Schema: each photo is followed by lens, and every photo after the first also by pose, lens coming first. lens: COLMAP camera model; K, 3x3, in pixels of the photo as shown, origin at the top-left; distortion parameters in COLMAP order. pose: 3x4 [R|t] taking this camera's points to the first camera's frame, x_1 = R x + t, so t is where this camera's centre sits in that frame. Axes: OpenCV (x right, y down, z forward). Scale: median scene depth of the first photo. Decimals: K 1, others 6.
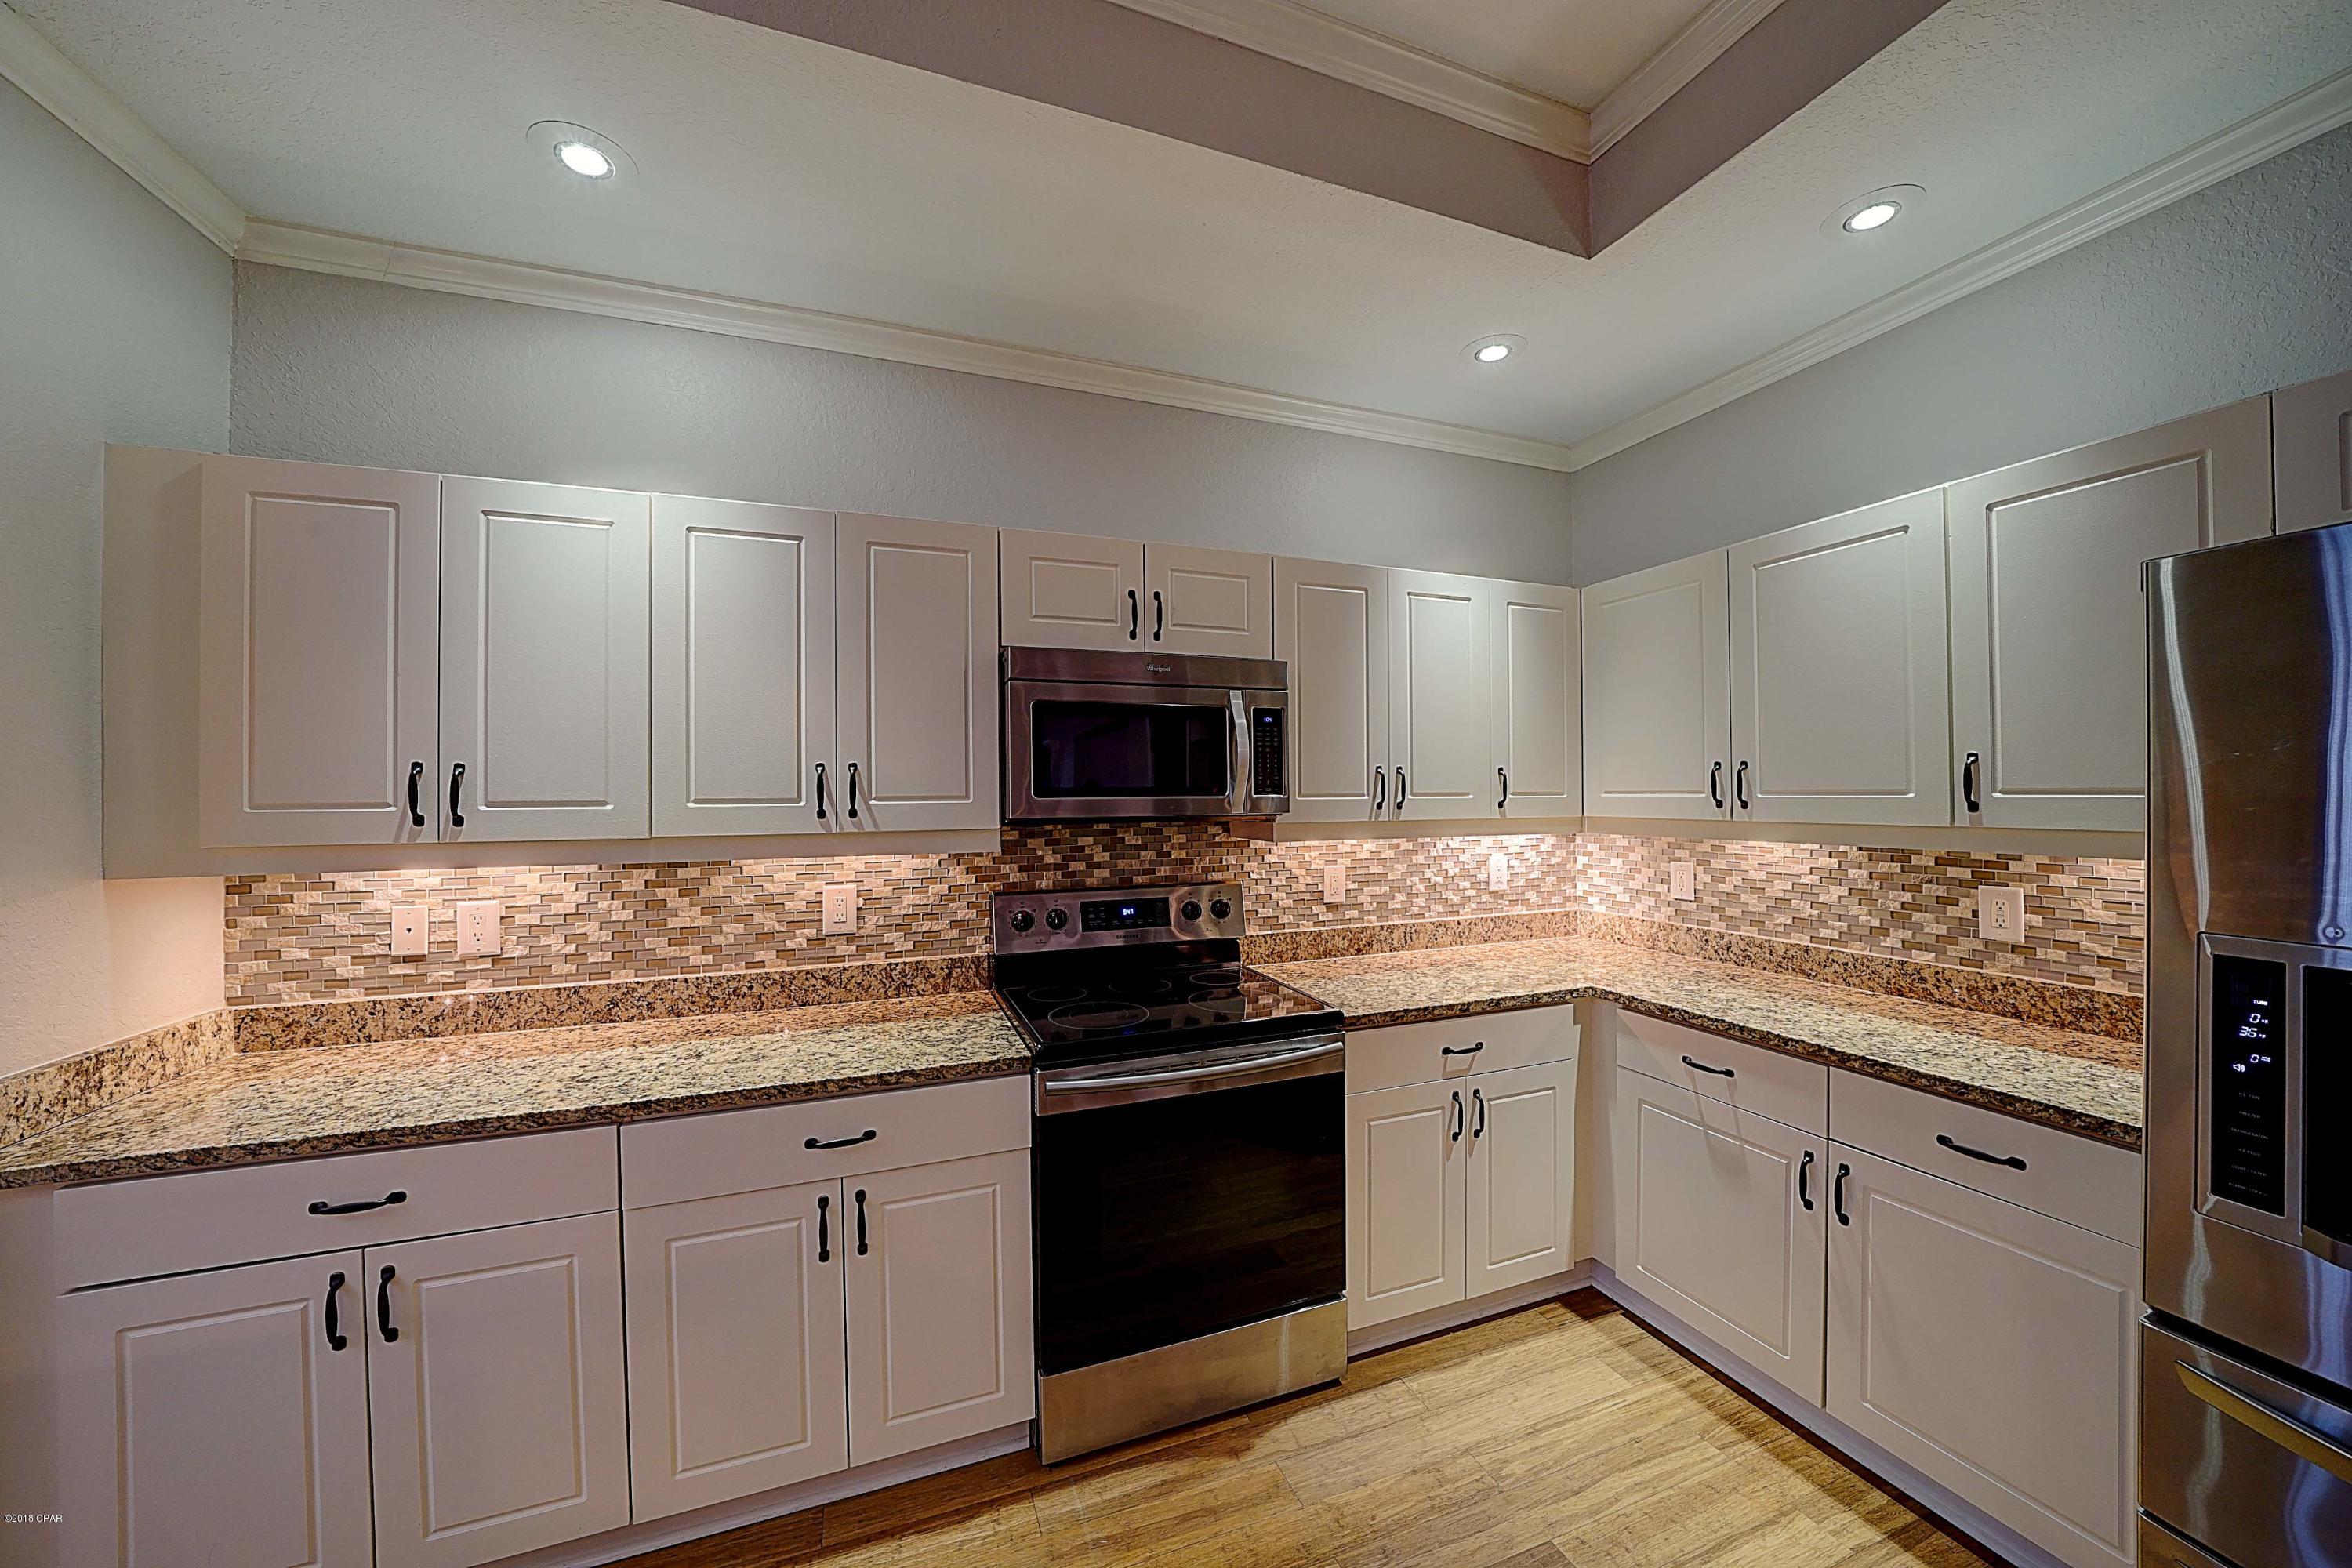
lens RADIAL K [[823.2, 0, 1167.6], [0, 823.2, 791.0], [0, 0, 1]] dist [-0.025967, 0.003338]
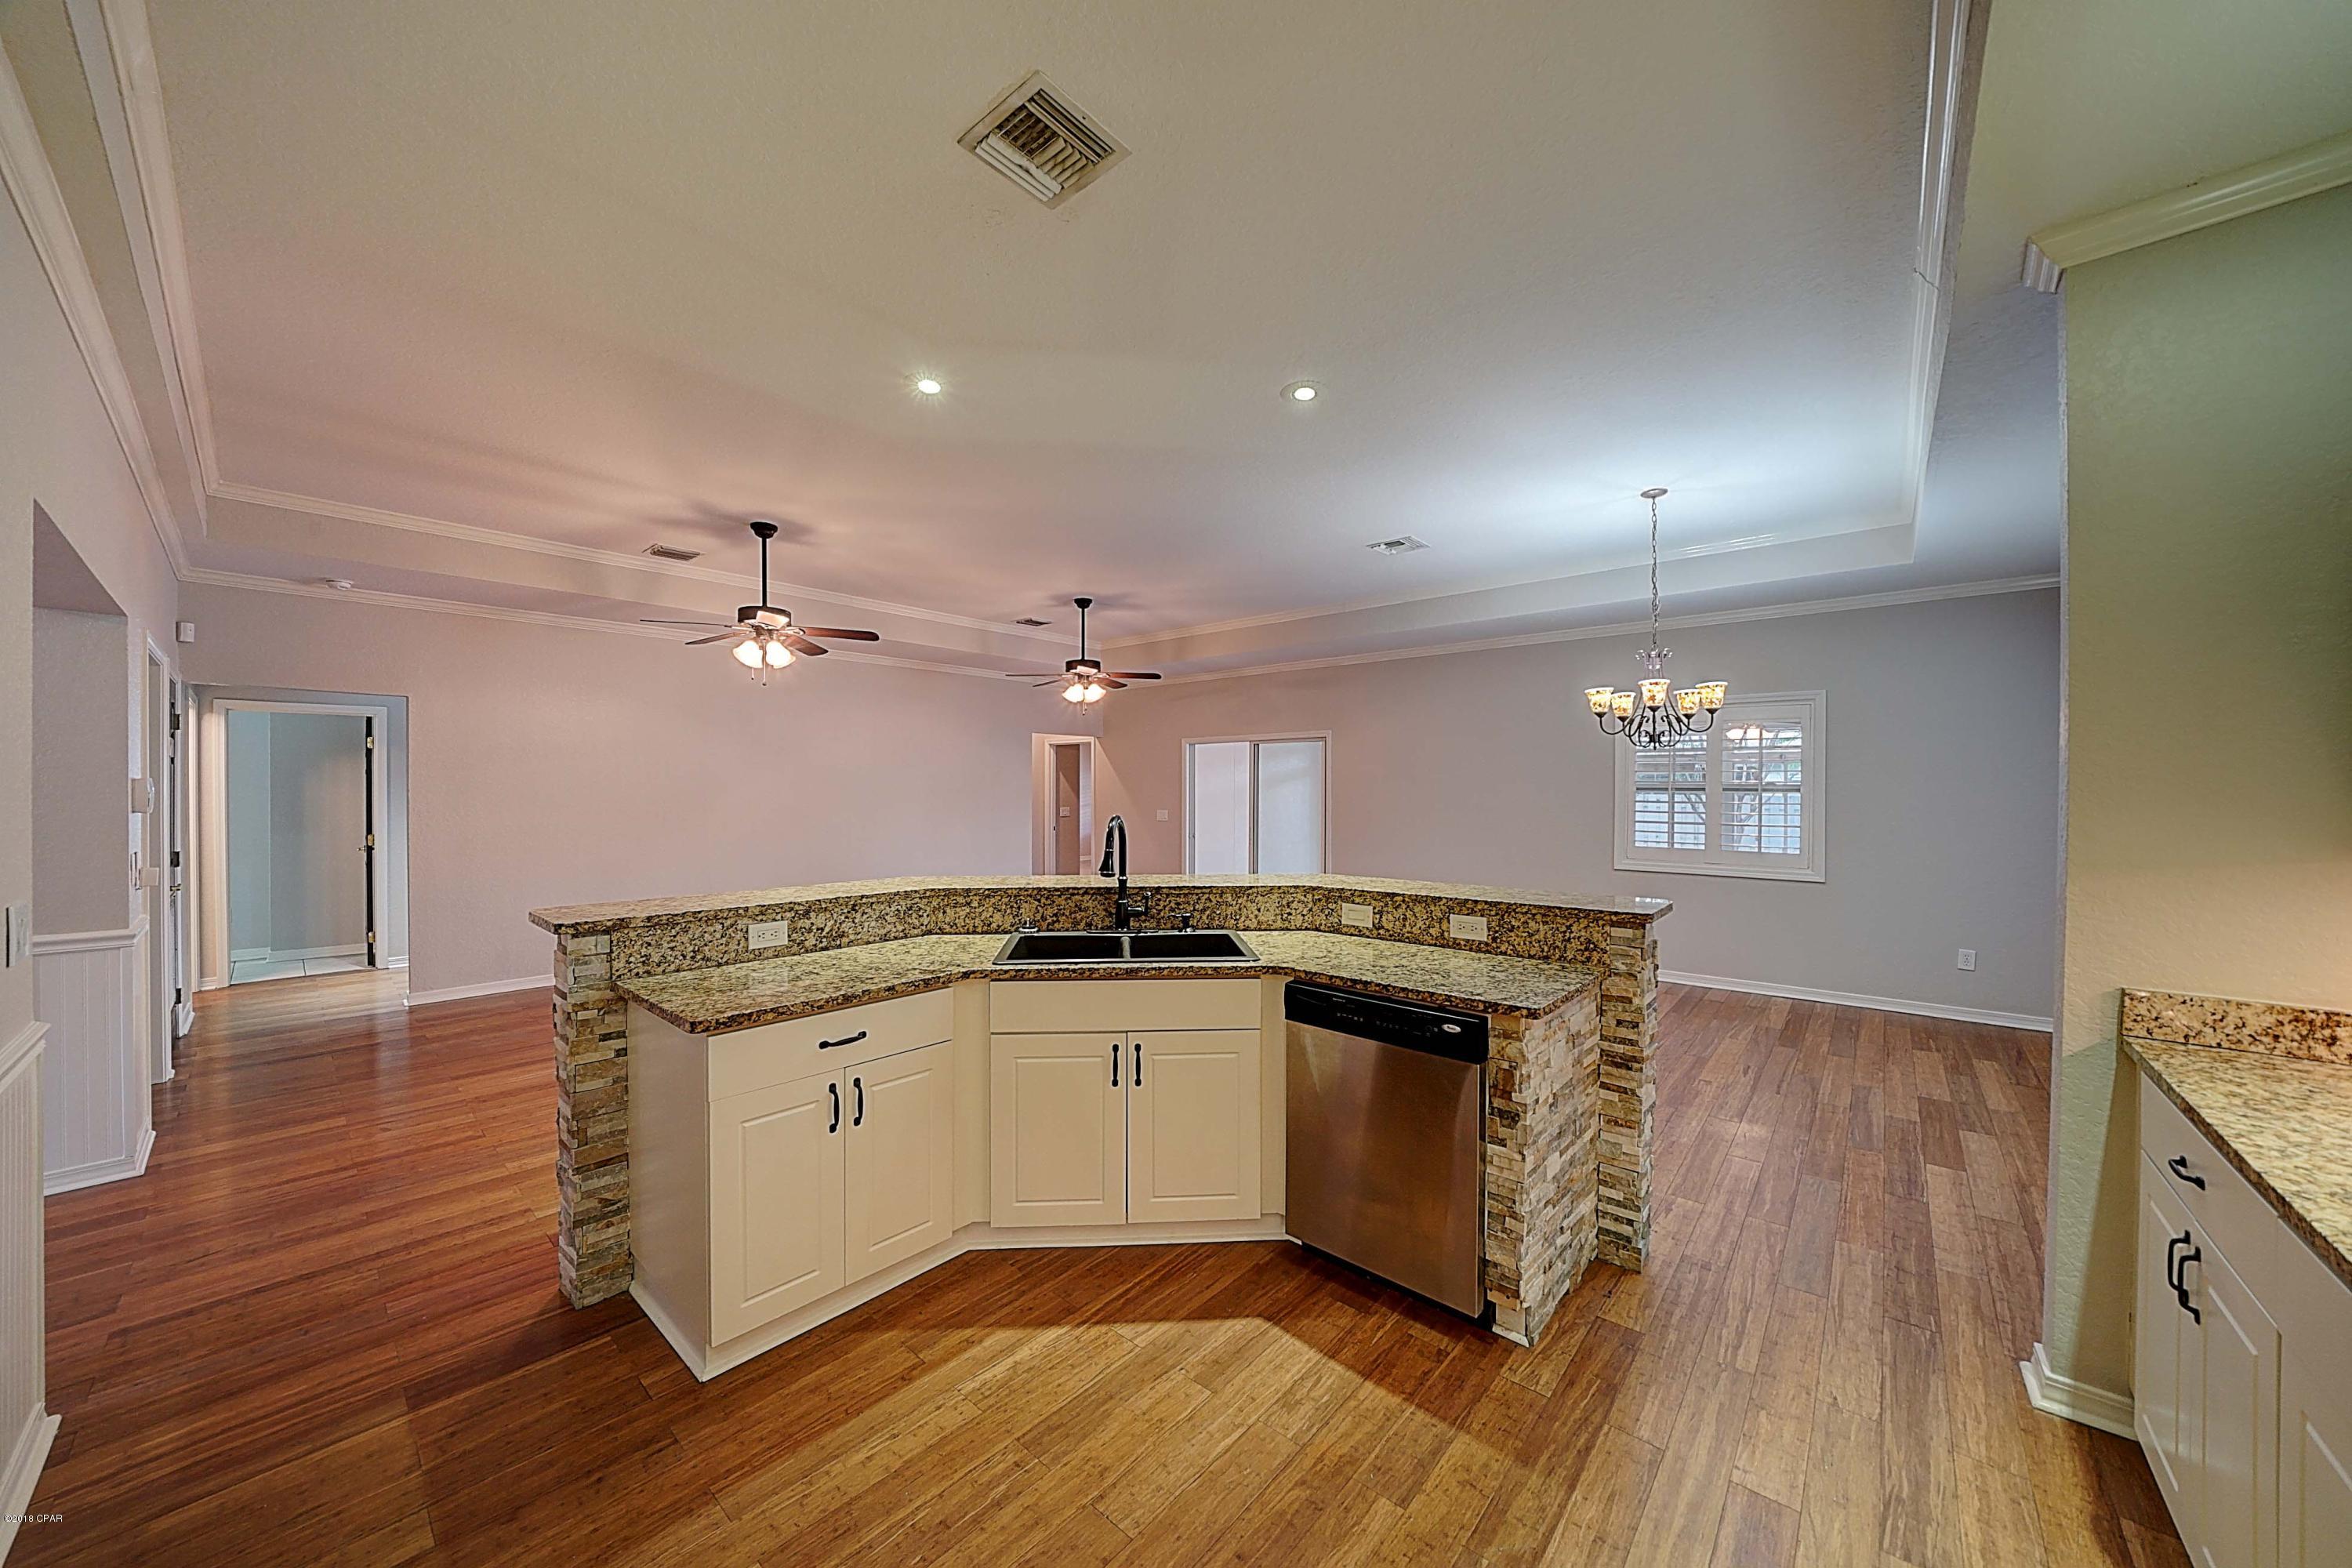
lens RADIAL K [[818.5, 0, 1169.4], [0, 818.5, 792.5], [0, 0, 1]] dist [-0.025681, 0.004730]
pose [[-0.882430, 0.008831, -0.470361, 0.394334], [0.006491, 0.999957, 0.006597, 0.004235], [0.470399, 0.002768, -0.882449, 0.795985]]
